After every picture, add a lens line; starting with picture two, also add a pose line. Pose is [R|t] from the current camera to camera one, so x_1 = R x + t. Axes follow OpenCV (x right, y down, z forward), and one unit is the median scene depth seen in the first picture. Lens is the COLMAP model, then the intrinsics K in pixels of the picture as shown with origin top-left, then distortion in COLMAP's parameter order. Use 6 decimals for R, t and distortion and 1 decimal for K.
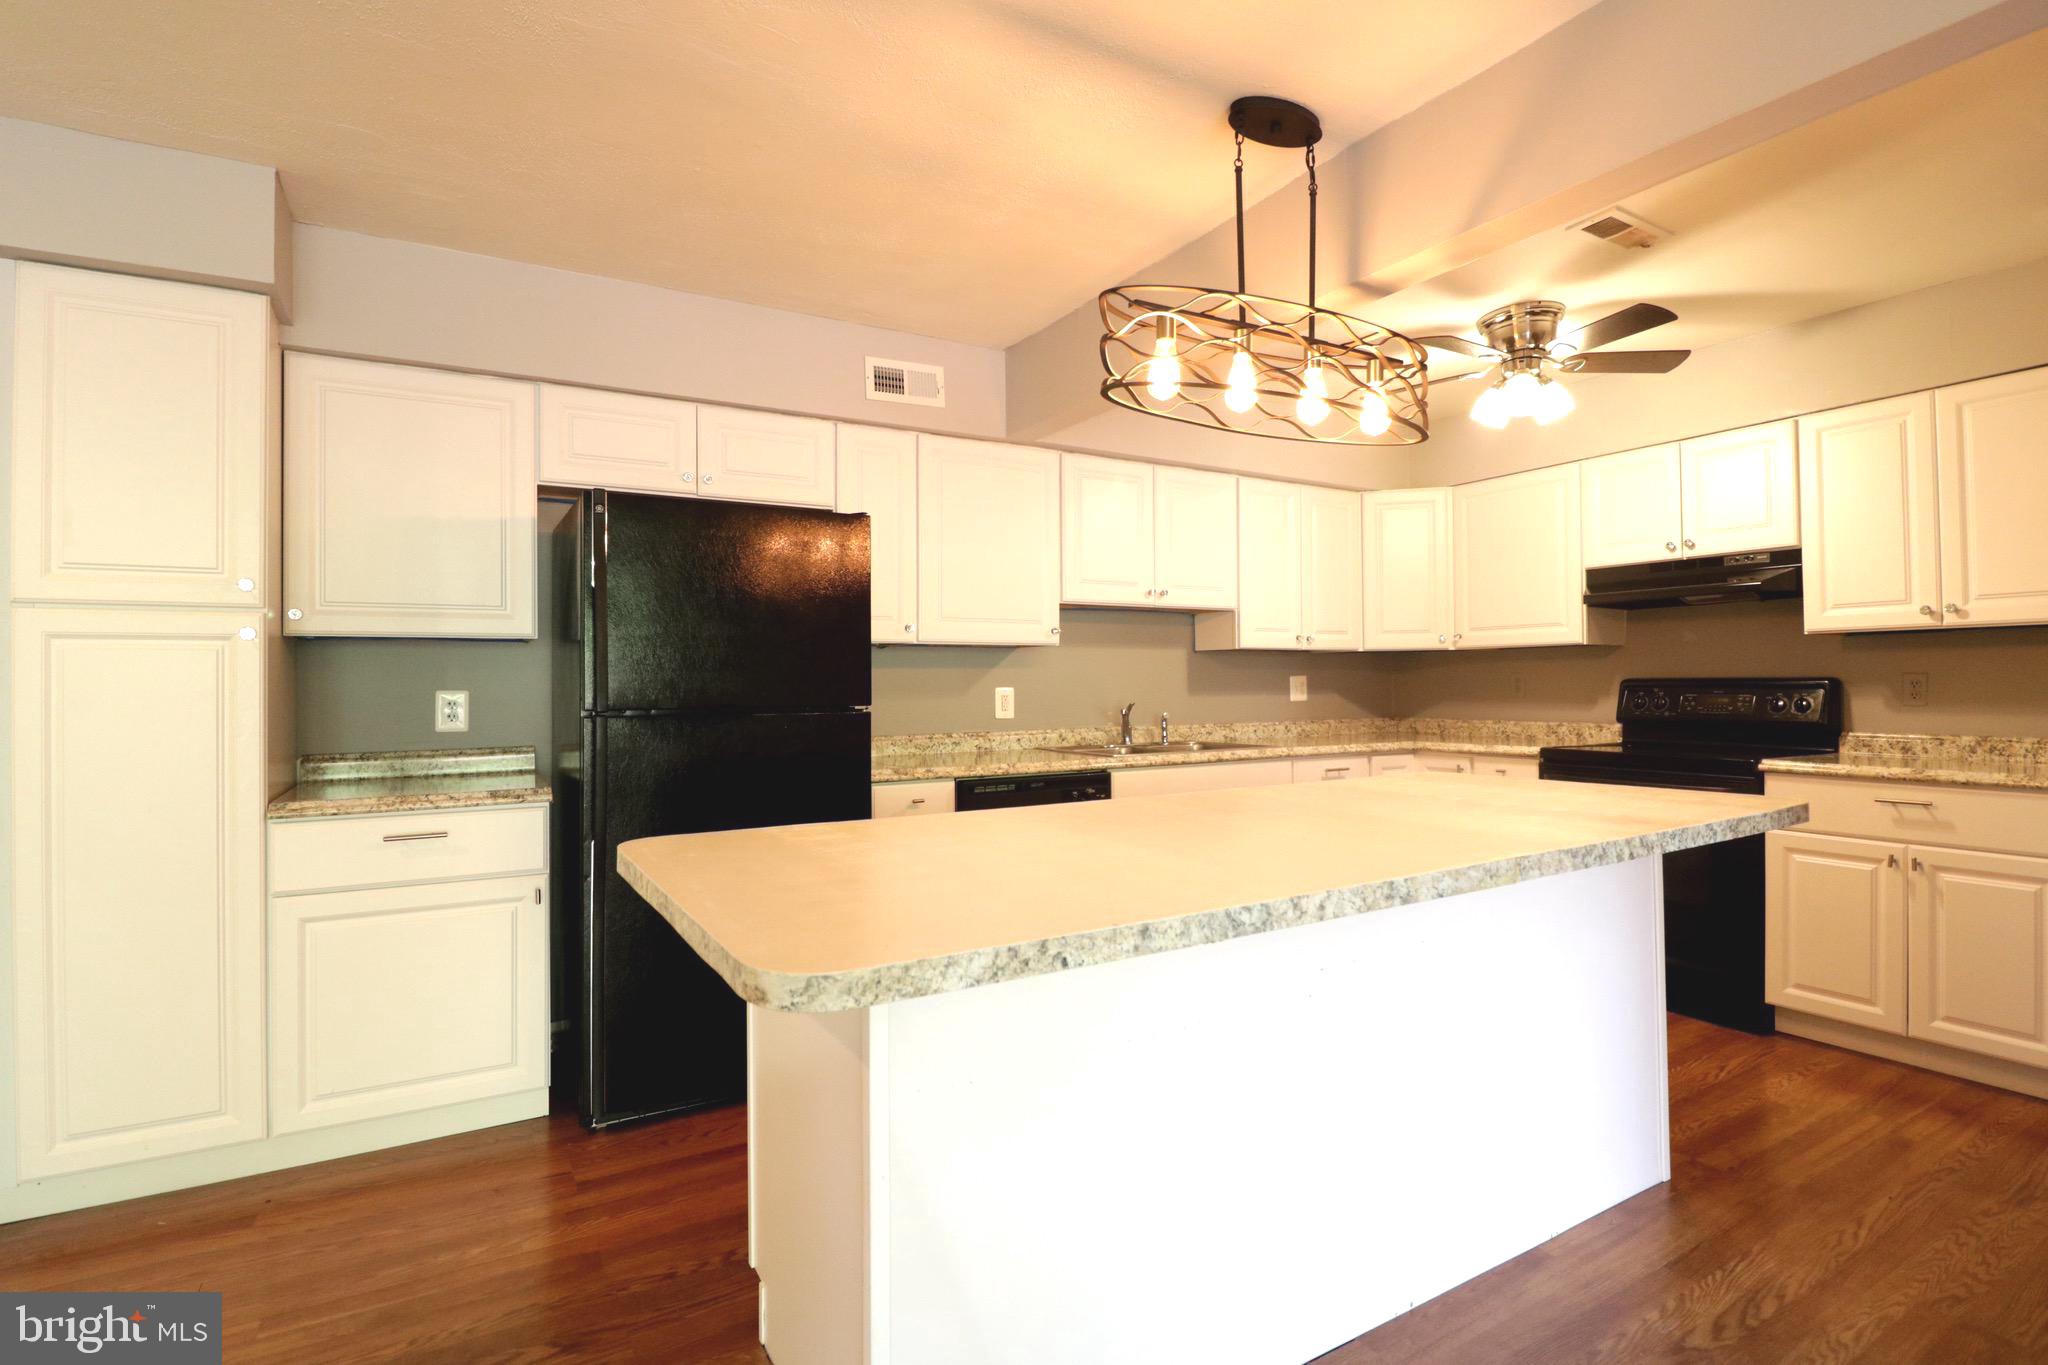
lens RADIAL K [[989.5, 0, 1028.5], [0, 989.5, 669.7], [0, 0, 1]] dist [0.003484, -0.015131]
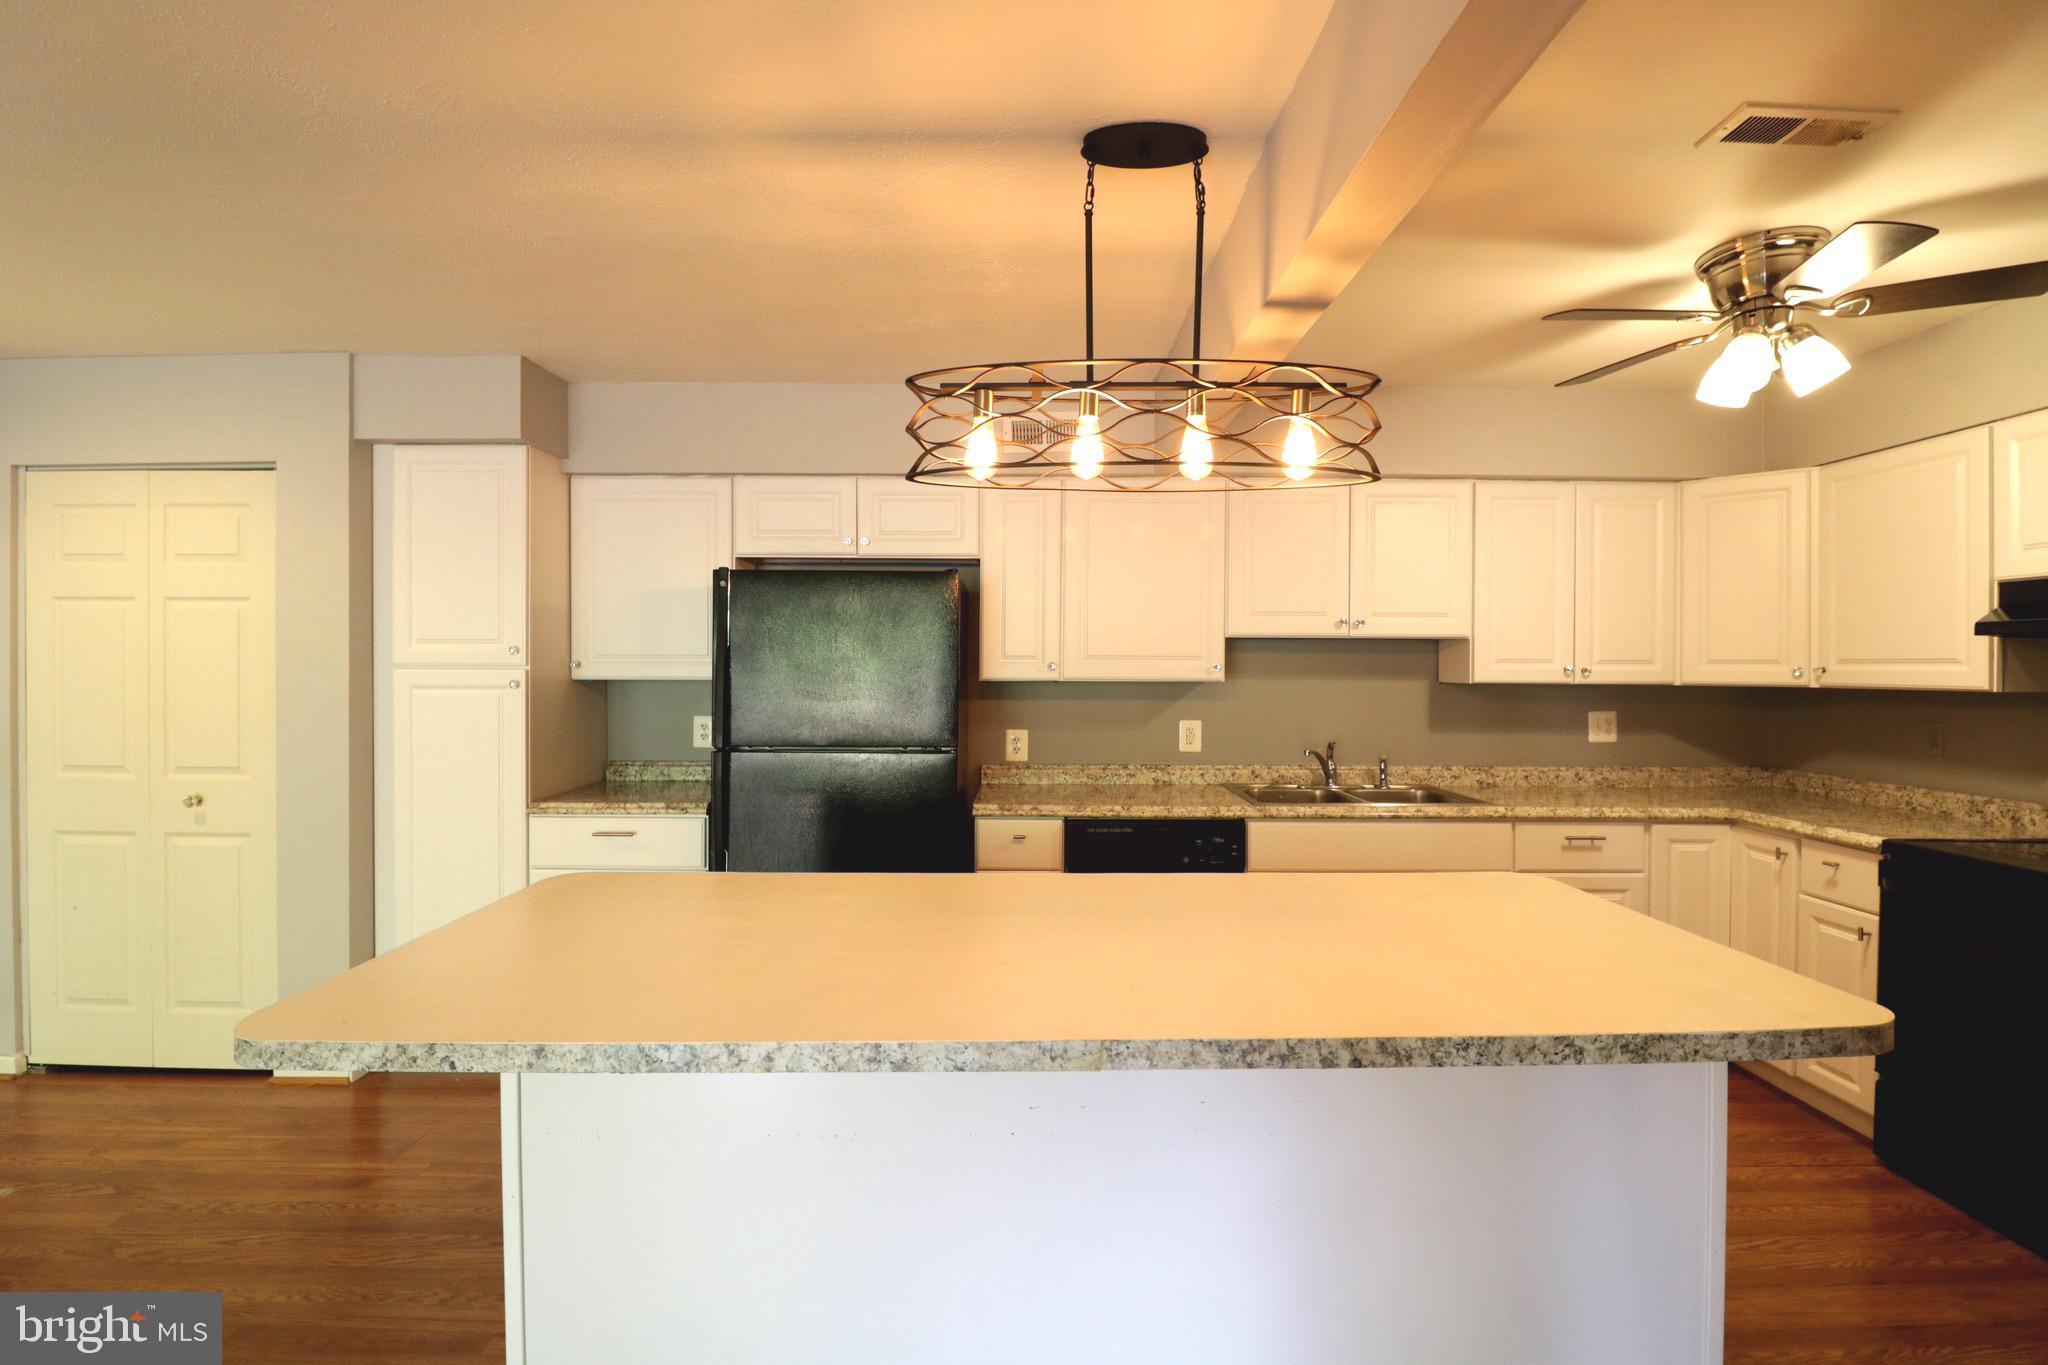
lens RADIAL K [[947.2, 0, 1030.2], [0, 947.2, 667.9], [0, 0, 1]] dist [0.000143, -0.013162]
pose [[0.862340, 0.013921, -0.506138, 0.348739], [-0.004729, 0.999800, 0.019441, -0.057292], [0.506308, -0.014371, 0.862233, 0.119941]]
